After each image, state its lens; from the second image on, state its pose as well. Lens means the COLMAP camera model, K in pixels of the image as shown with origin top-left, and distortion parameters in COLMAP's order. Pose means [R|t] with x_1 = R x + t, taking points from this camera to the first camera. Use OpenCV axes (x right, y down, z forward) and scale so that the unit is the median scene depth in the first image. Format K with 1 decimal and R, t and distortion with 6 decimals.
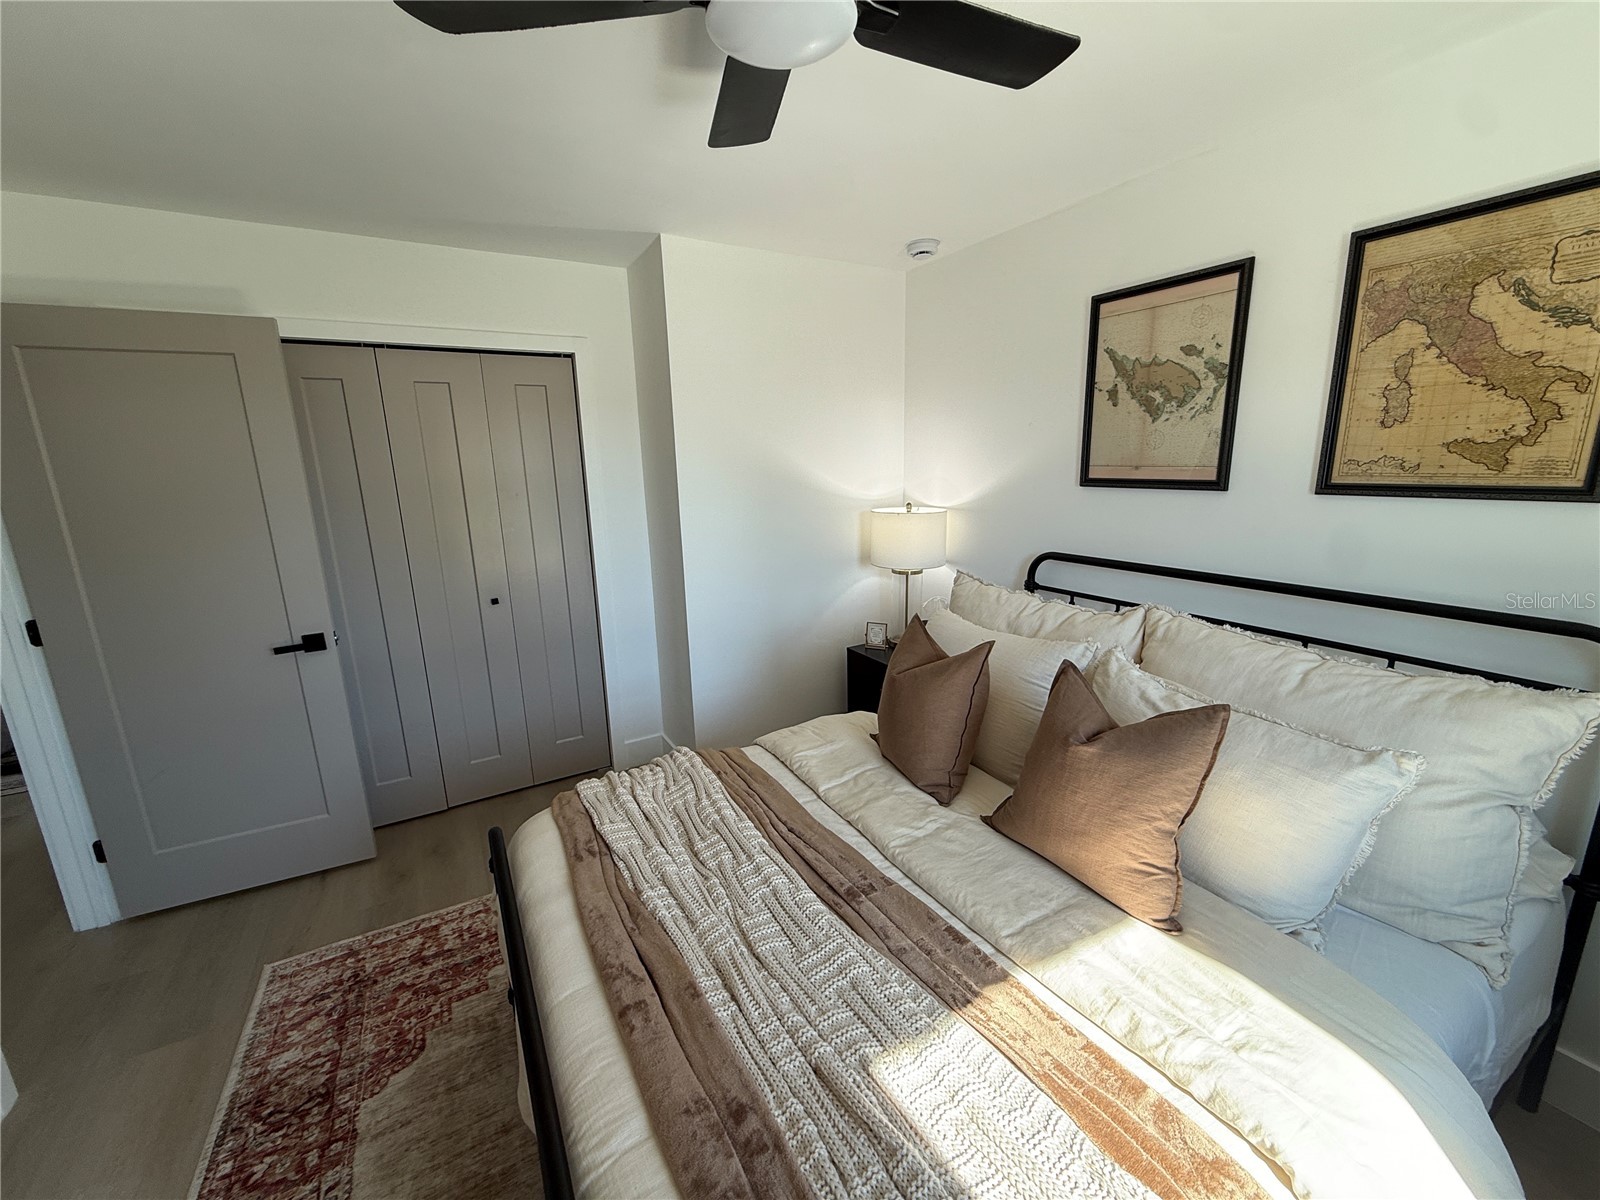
lens RADIAL K [[635.7, 0, 799.2], [0, 635.7, 605.5], [0, 0, 1]] dist [-0.002433, 0.000271]
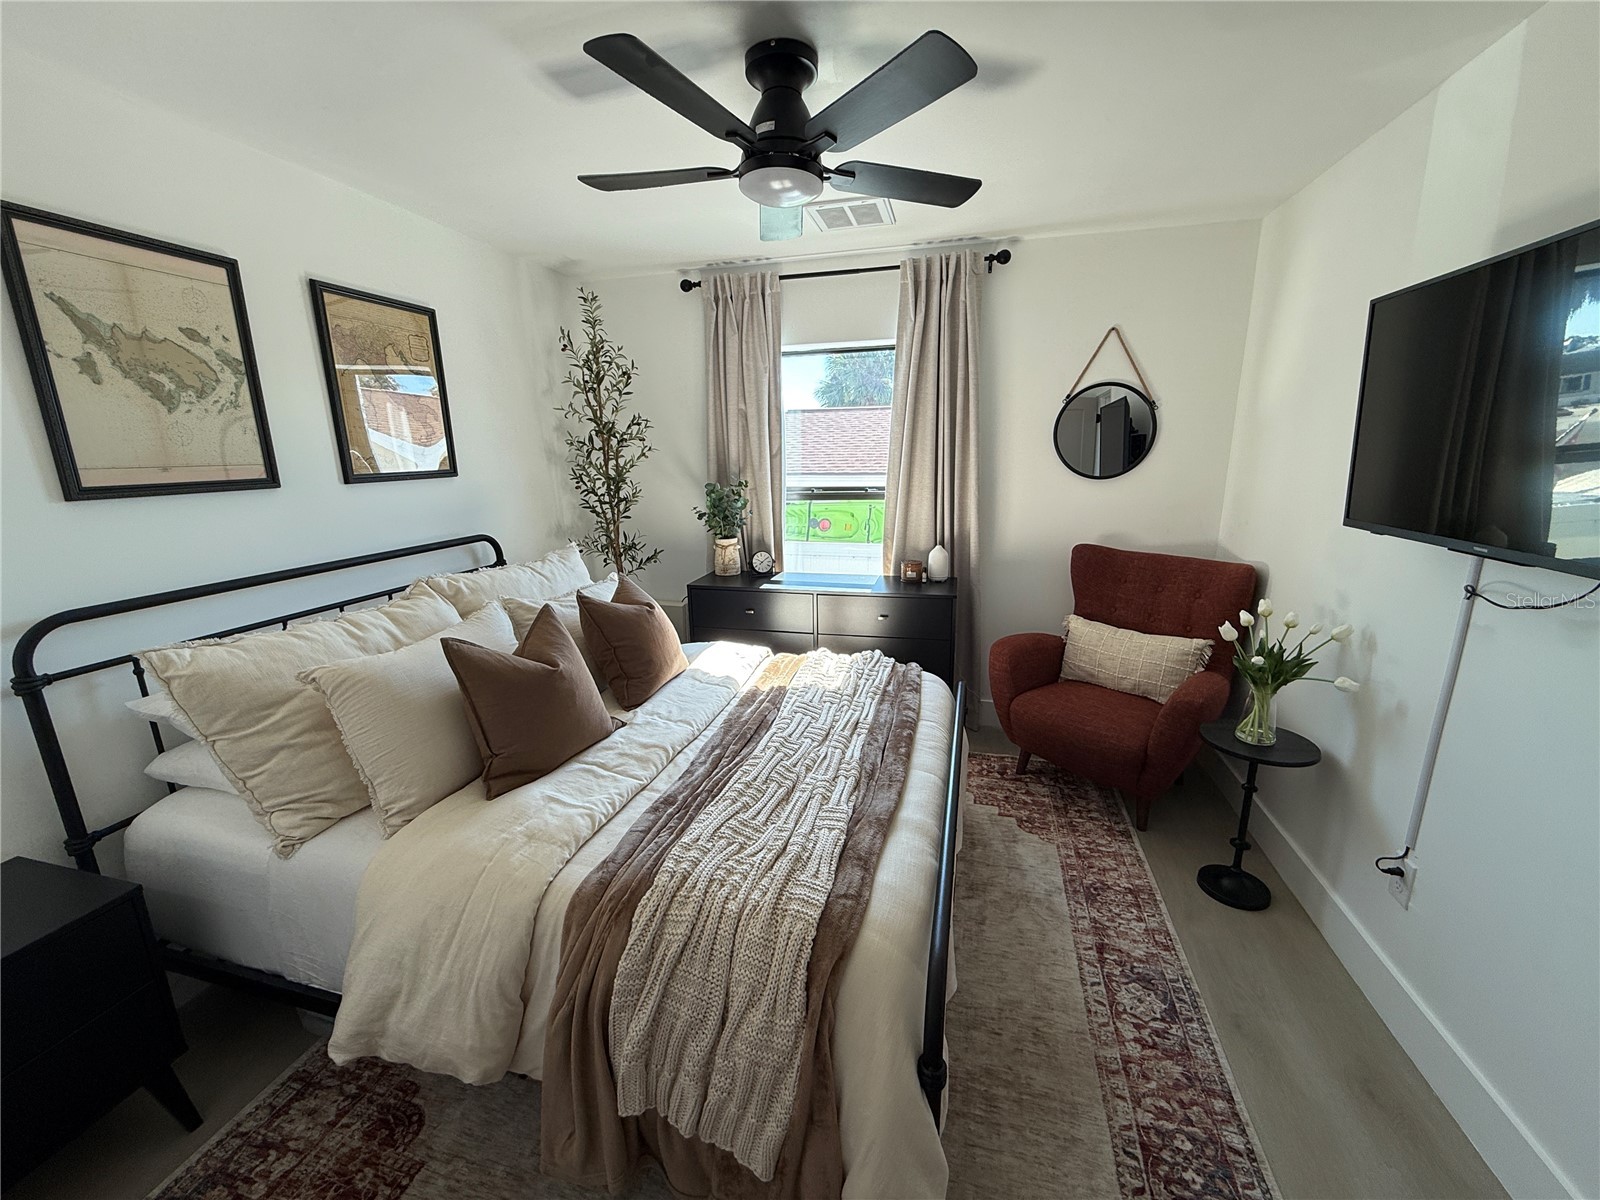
lens RADIAL K [[635.7, 0, 801.0], [0, 635.7, 595.9], [0, 0, 1]] dist [-0.002433, 0.000271]
pose [[-0.707694, -0.139831, 0.692544, -0.629856], [0.180413, 0.911956, 0.368492, -0.235088], [-0.683097, 0.385724, -0.620158, 1.075675]]
